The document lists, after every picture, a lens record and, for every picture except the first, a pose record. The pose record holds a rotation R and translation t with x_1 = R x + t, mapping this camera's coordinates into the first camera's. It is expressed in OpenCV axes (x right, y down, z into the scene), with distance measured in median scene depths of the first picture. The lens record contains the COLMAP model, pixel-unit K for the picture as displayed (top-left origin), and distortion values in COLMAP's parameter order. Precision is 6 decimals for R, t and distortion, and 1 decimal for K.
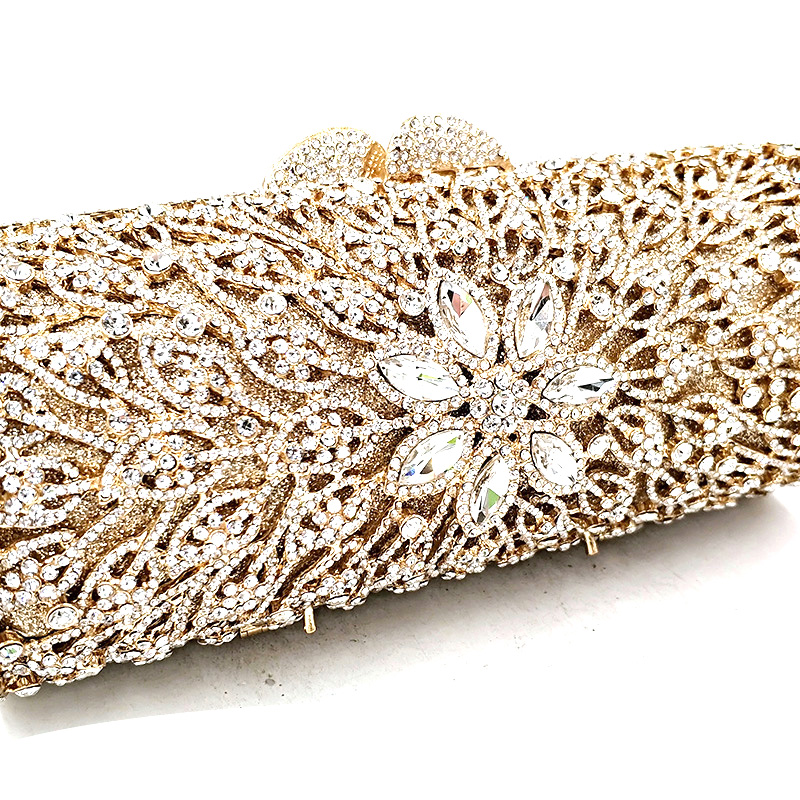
lens RADIAL K [[928.9, 0, 402.8], [0, 928.9, 455.3], [0, 0, 1]] dist [0.225216, -0.800248]
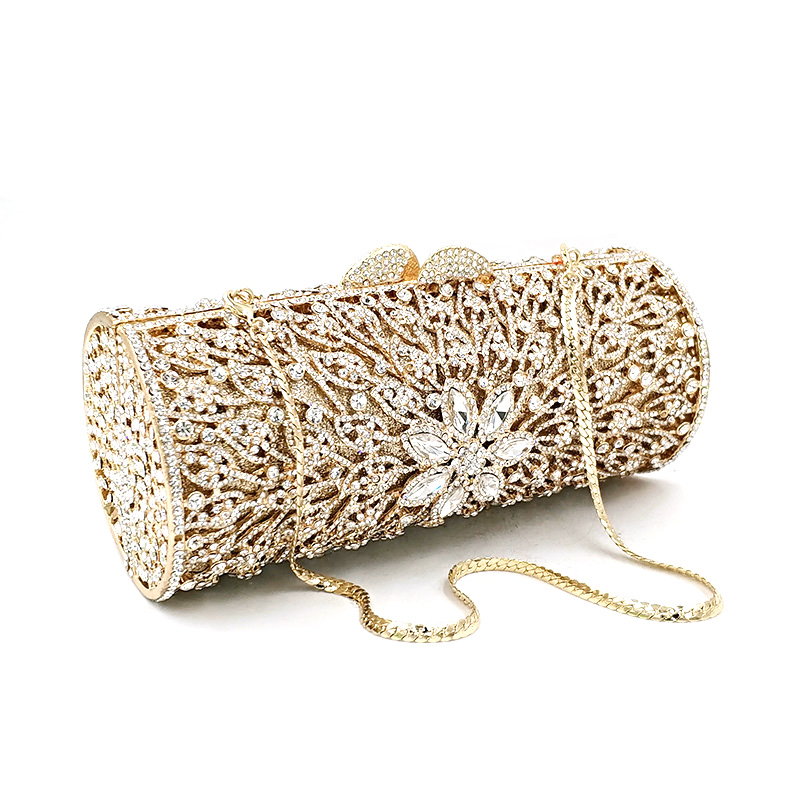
lens RADIAL K [[928.9, 0, 402.8], [0, 928.9, 455.3], [0, 0, 1]] dist [0.225216, -0.800248]
pose [[0.967072, 0.121941, 0.223387, -0.391997], [-0.184327, 0.940815, 0.284412, -0.519906], [-0.175485, -0.316223, 0.932313, -0.567309]]
